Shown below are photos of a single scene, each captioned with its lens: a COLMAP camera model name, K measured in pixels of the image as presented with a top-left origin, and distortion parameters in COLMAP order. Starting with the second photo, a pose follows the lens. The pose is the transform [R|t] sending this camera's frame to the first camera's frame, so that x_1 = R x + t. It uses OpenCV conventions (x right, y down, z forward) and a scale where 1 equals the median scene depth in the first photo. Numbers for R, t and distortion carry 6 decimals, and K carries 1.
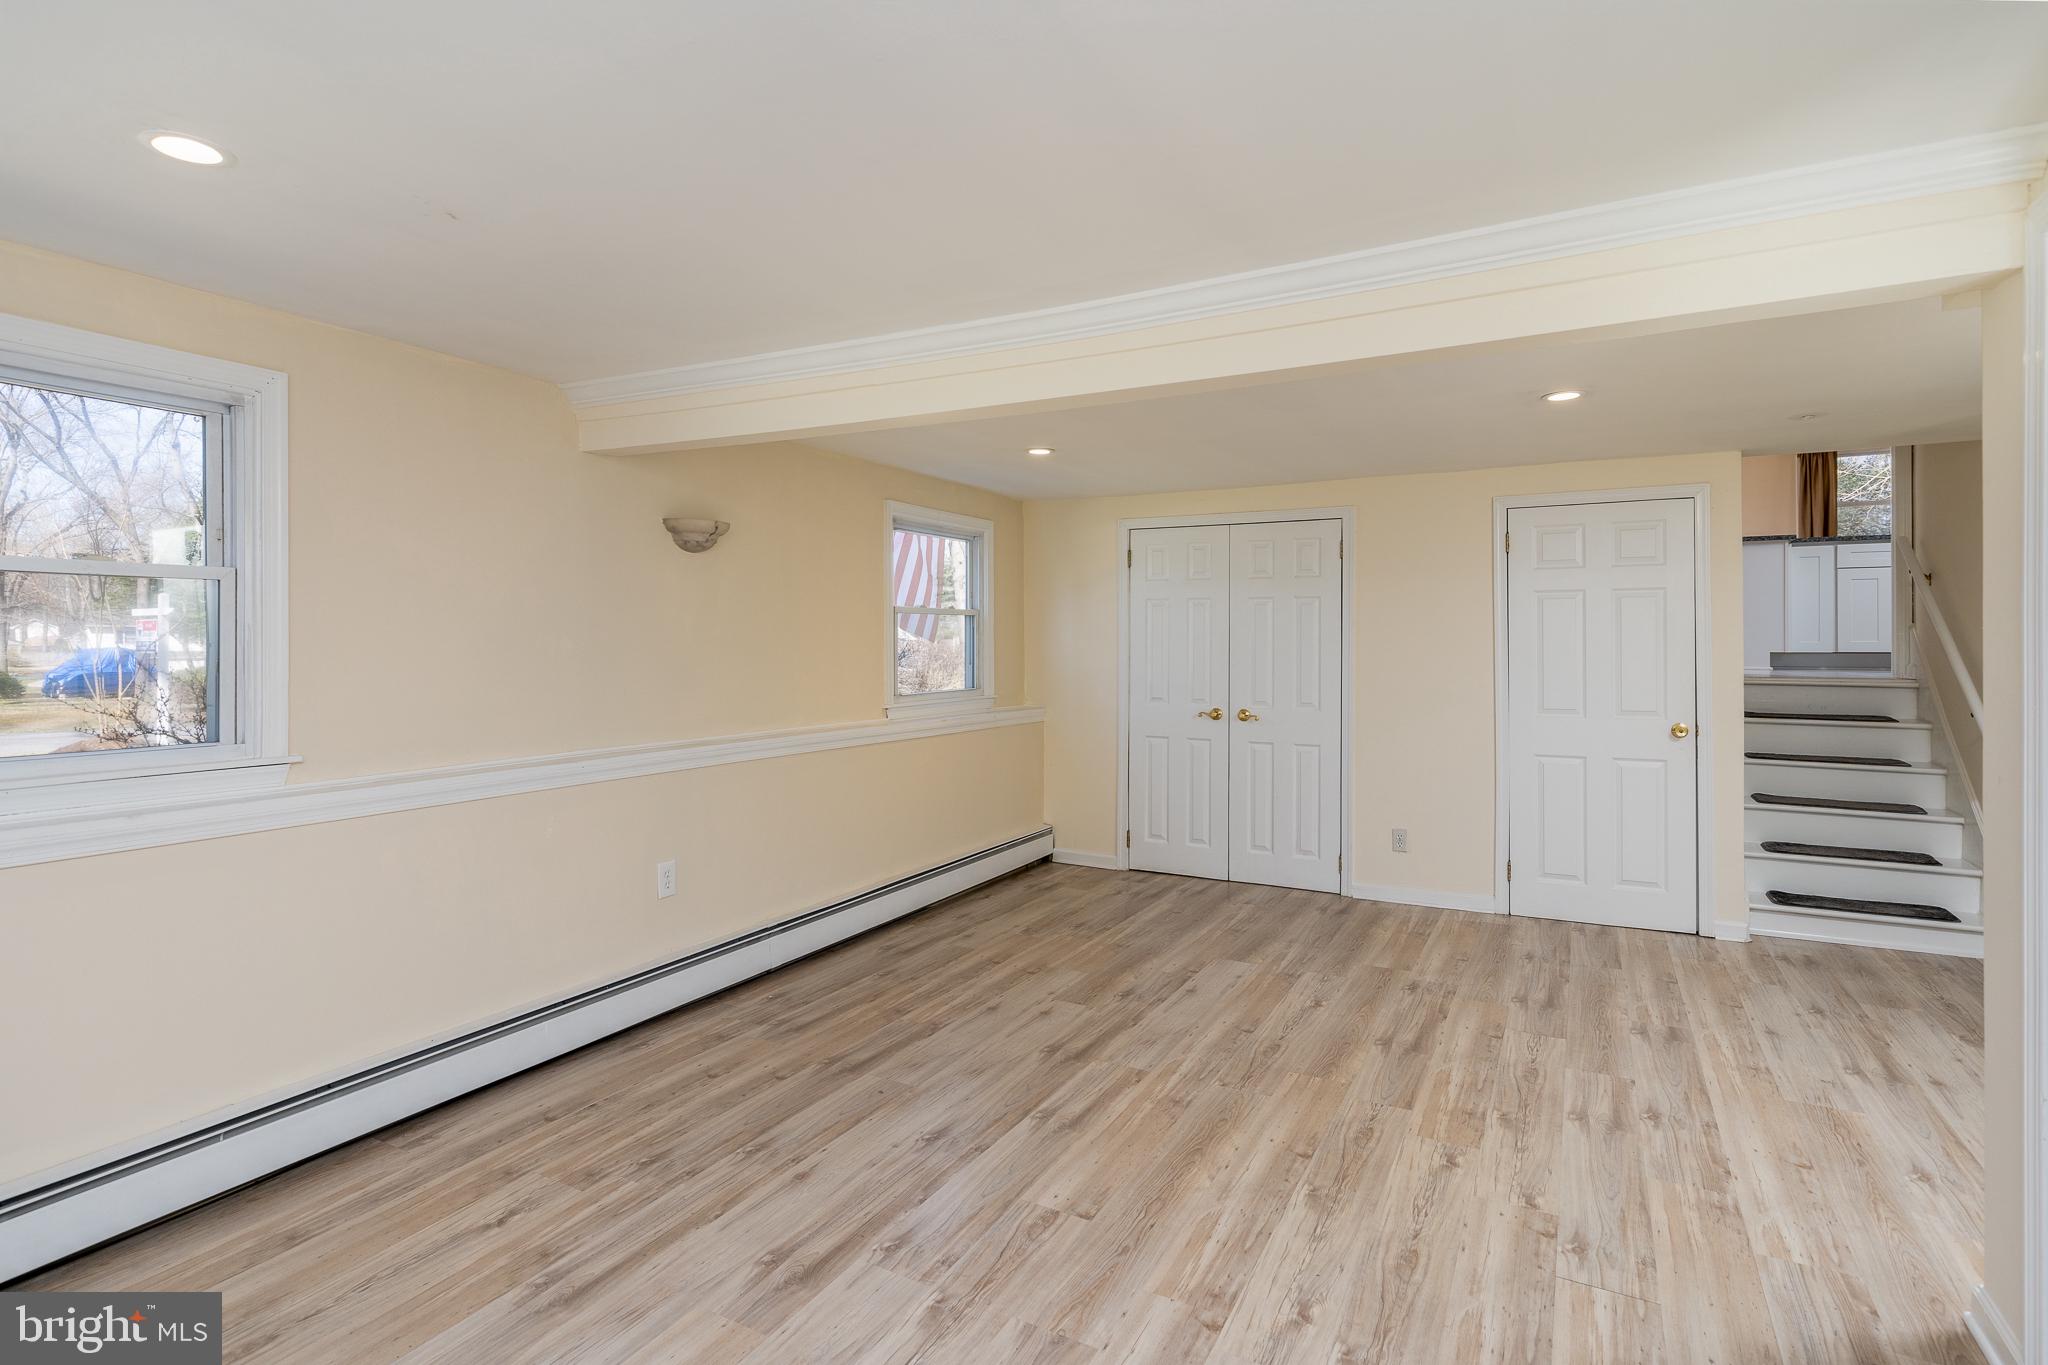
lens RADIAL K [[1026.1, 0, 1030.0], [0, 1026.1, 632.6], [0, 0, 1]] dist [-0.000625, -0.000339]
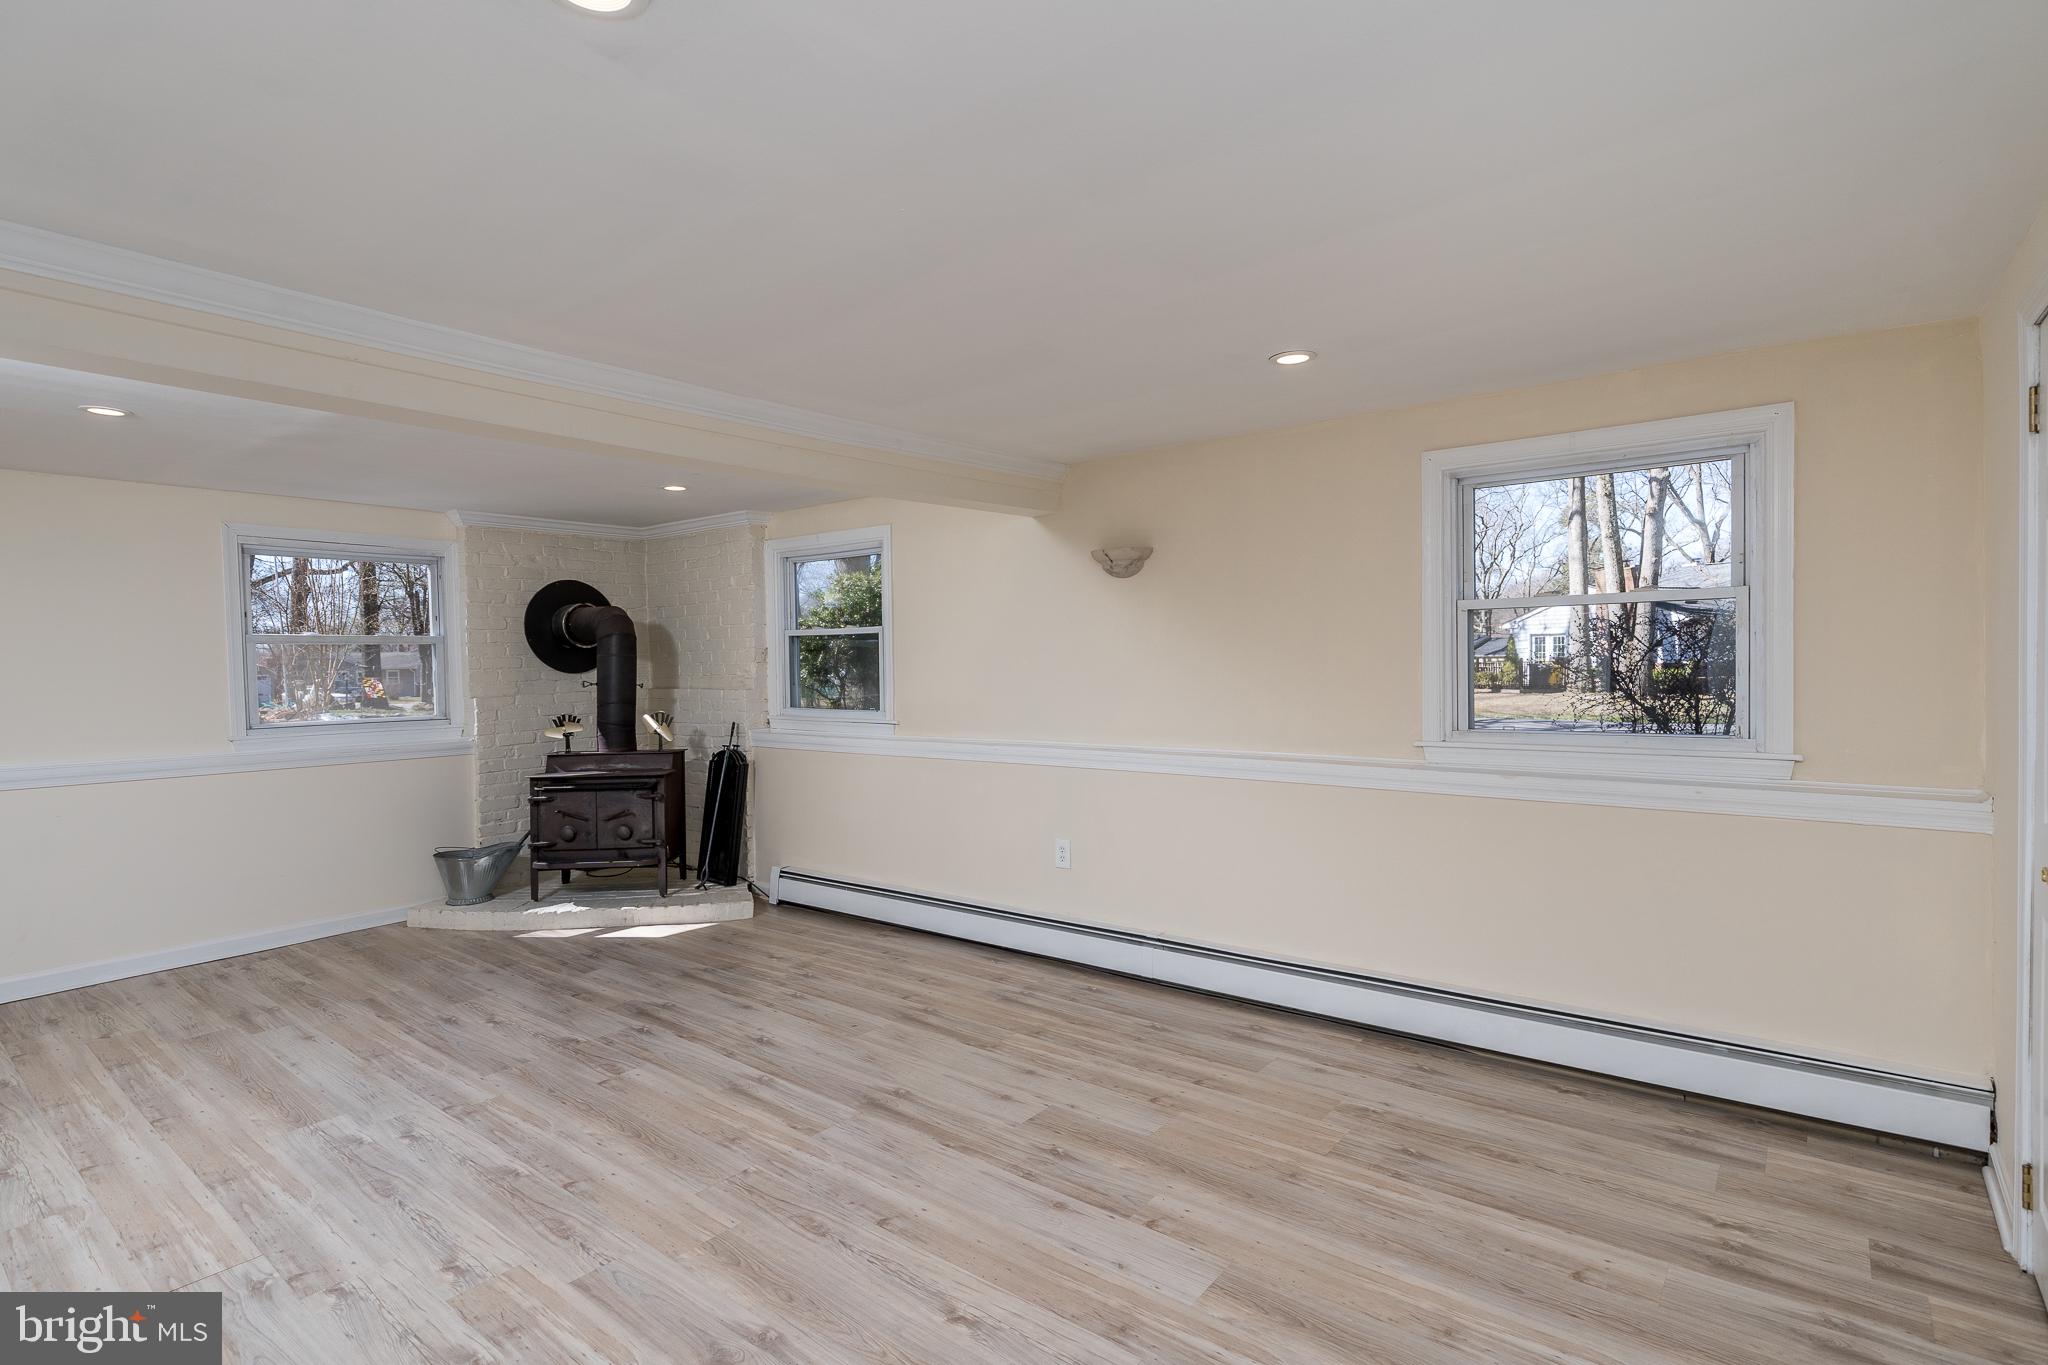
lens RADIAL K [[1005.4, 0, 1024.0], [0, 1005.4, 682.5], [0, 0, 1]] dist [-0.002268, 0.001214]
pose [[-0.182005, 0.027212, -0.982921, 0.981343], [0.026219, 0.999396, 0.022813, 0.010693], [0.982948, -0.021619, -0.182609, 1.405531]]
